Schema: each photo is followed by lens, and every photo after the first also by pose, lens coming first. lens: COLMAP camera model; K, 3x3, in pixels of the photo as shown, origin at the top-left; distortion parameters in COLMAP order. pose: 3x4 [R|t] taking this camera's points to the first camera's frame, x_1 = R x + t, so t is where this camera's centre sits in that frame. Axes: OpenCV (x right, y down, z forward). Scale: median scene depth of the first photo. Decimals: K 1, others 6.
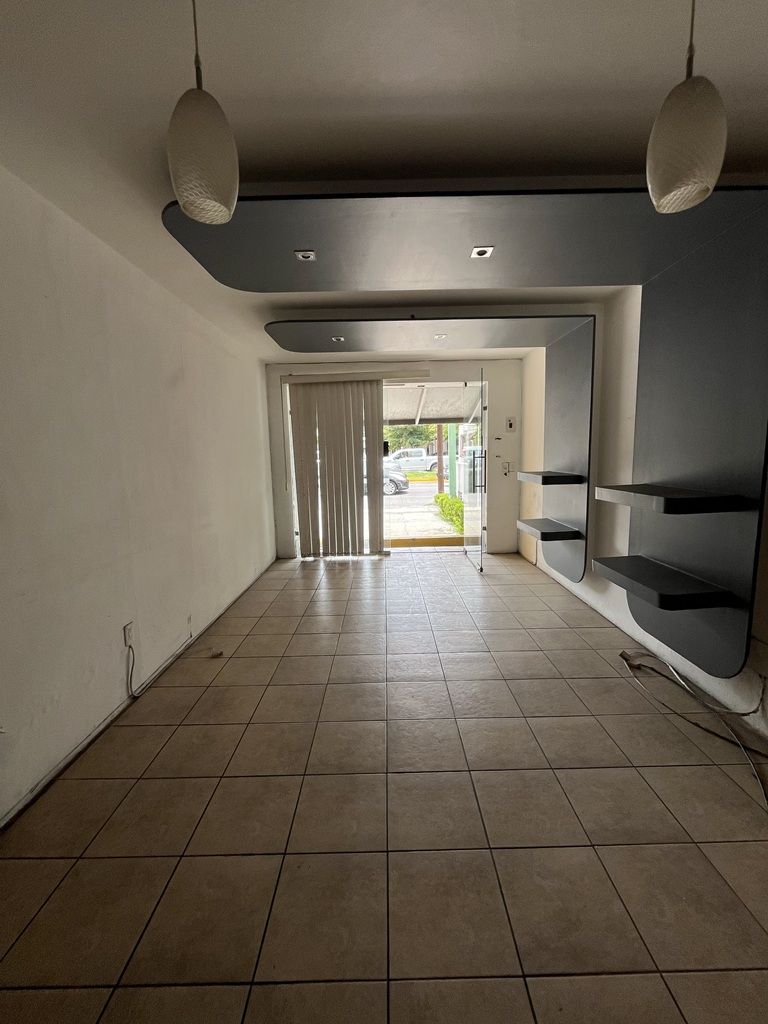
lens RADIAL K [[416.5, 0, 384.7], [0, 416.5, 507.7], [0, 0, 1]] dist [0.023549, 0.000650]
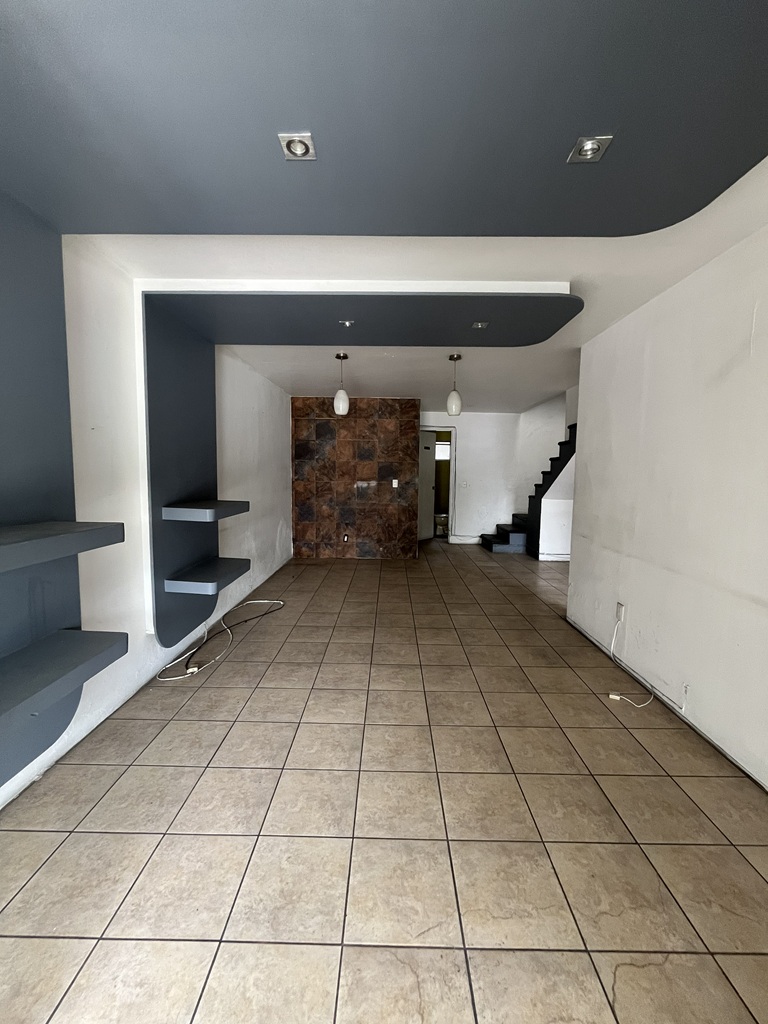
lens RADIAL K [[416.5, 0, 386.8], [0, 416.5, 511.8], [0, 0, 1]] dist [0.023549, 0.000650]
pose [[-0.999870, 0.008201, 0.013889, 0.081696], [0.011105, 0.974531, 0.223977, -0.285468], [-0.011699, 0.224102, -0.974496, 2.150494]]
